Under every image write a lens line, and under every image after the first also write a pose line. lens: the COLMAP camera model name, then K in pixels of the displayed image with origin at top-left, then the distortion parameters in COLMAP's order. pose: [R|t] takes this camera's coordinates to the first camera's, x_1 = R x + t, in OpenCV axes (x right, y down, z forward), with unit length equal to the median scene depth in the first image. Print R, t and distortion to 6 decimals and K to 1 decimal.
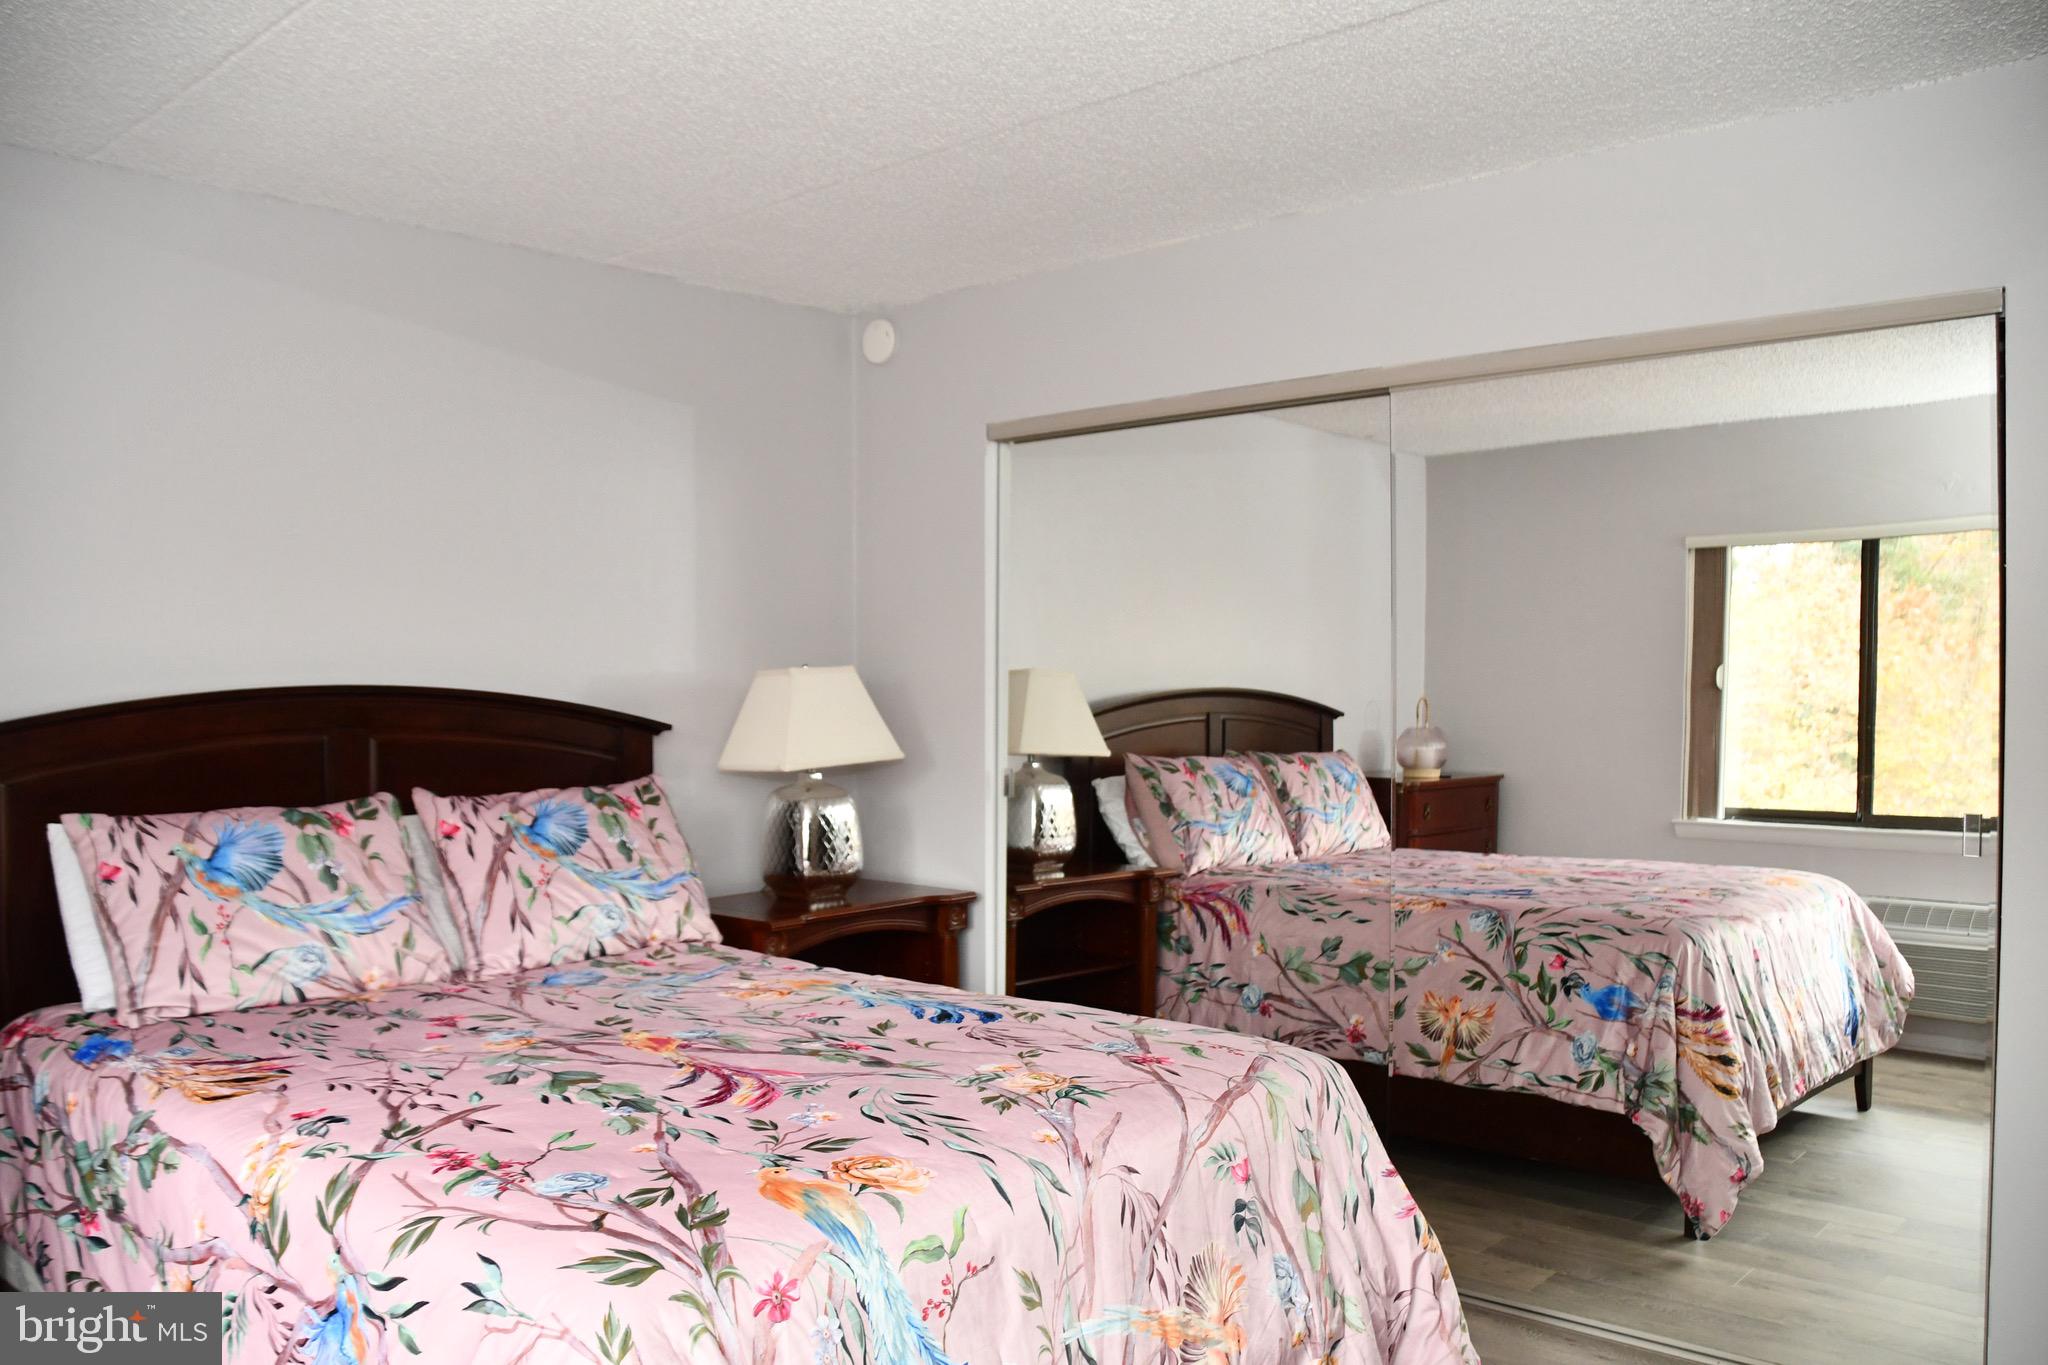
lens RADIAL K [[1602.0, 0, 1024.1], [0, 1602.0, 708.1], [0, 0, 1]] dist [-0.143463, 0.098014]
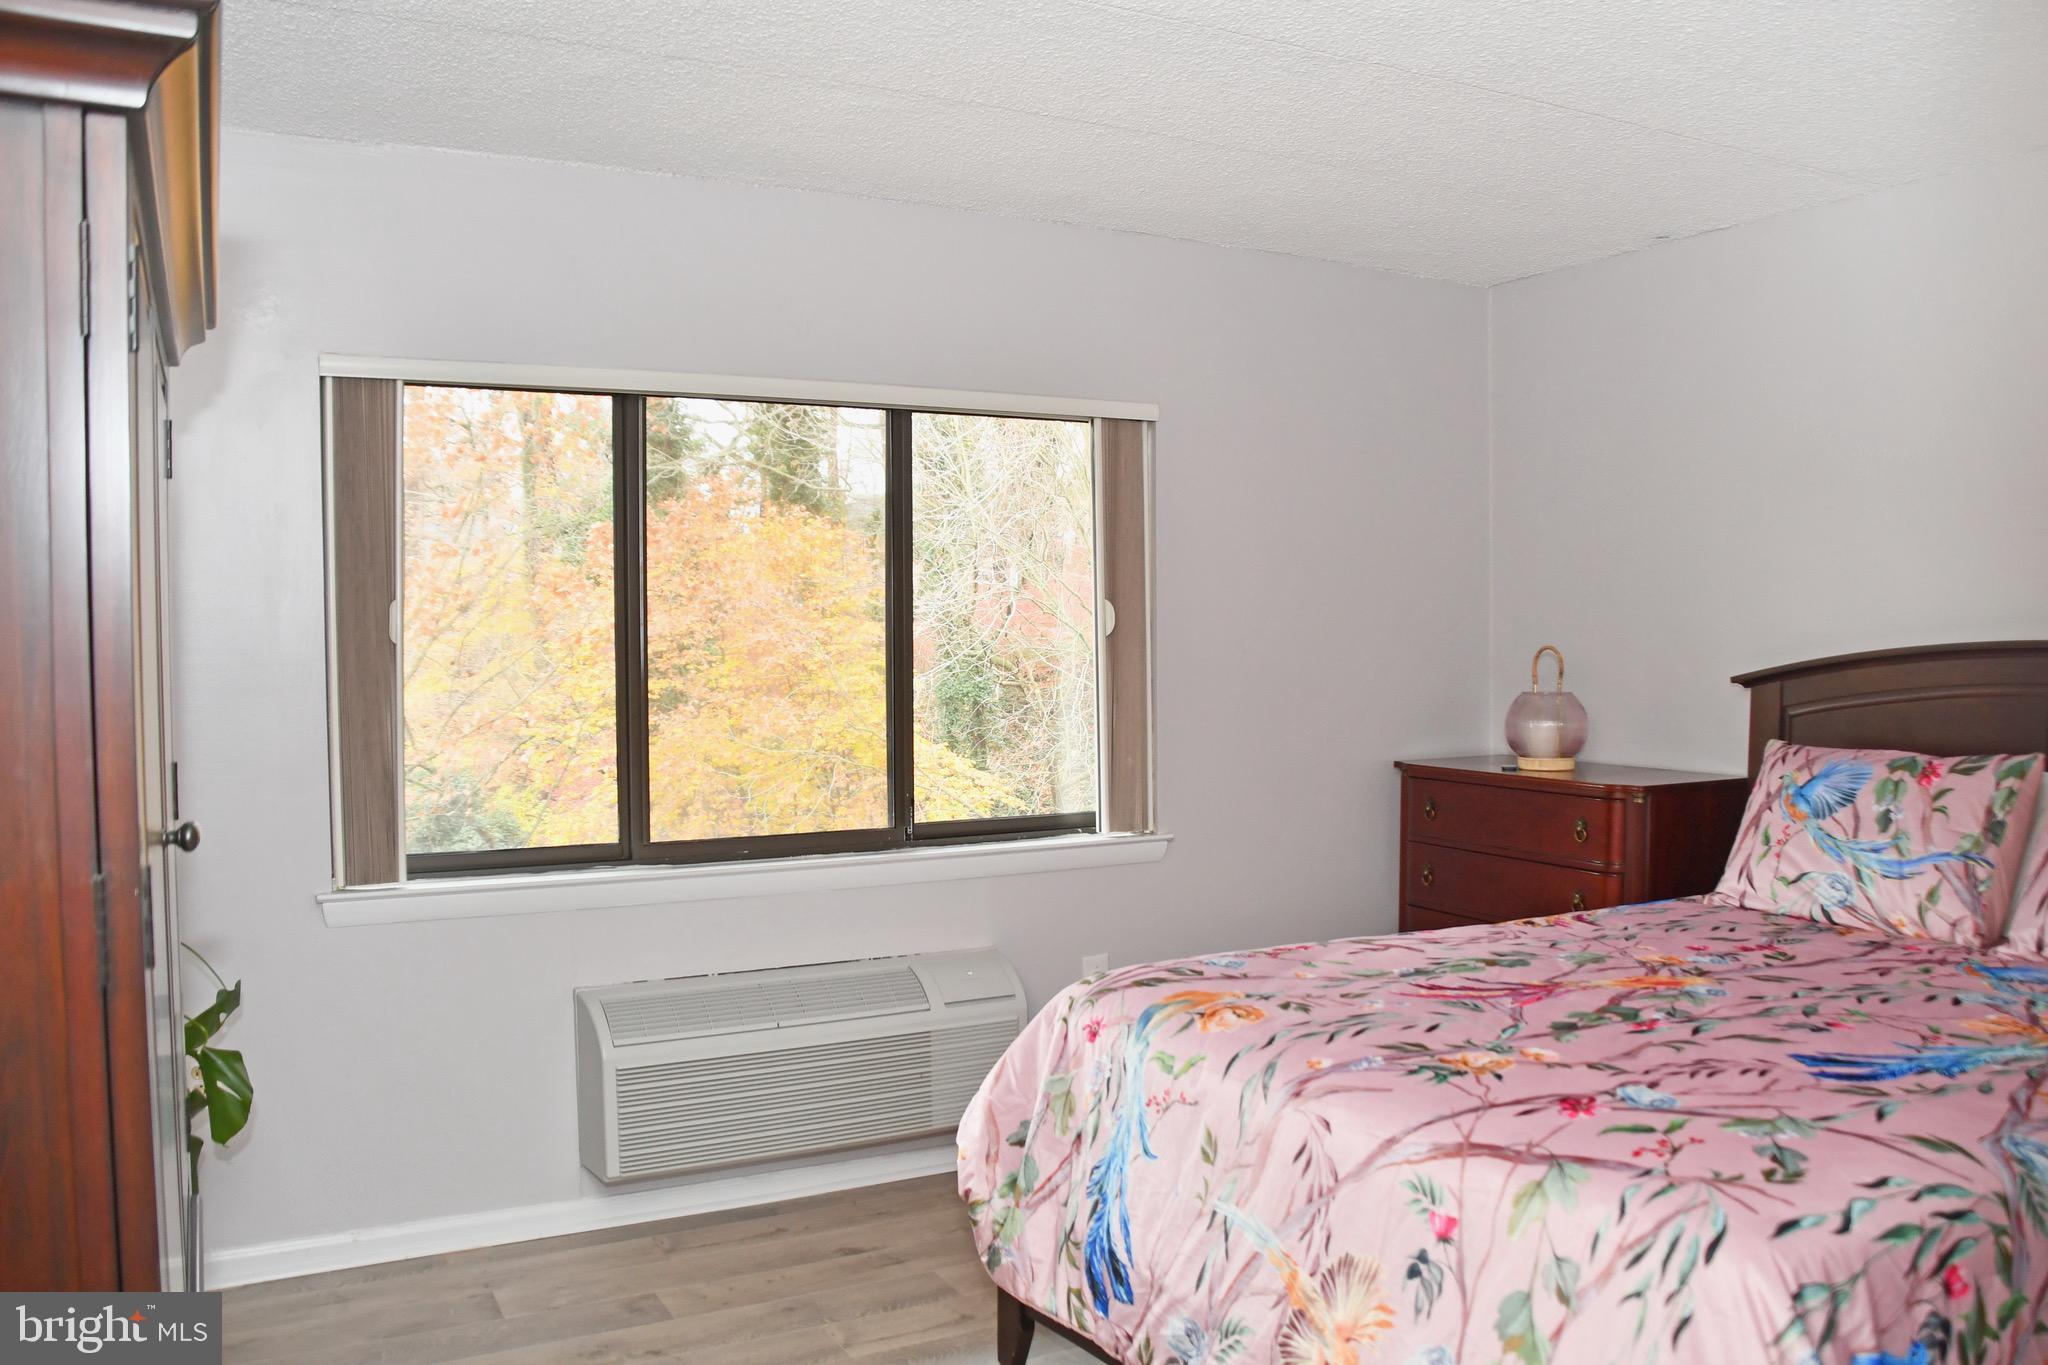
lens RADIAL K [[1602.0, 0, 1024.1], [0, 1602.0, 708.1], [0, 0, 1]] dist [-0.143463, 0.098014]
pose [[-0.345893, 0.048572, -0.937016, 0.787468], [-0.012091, 0.998346, 0.056214, -0.021457], [0.938196, 0.030774, -0.344733, 0.856399]]
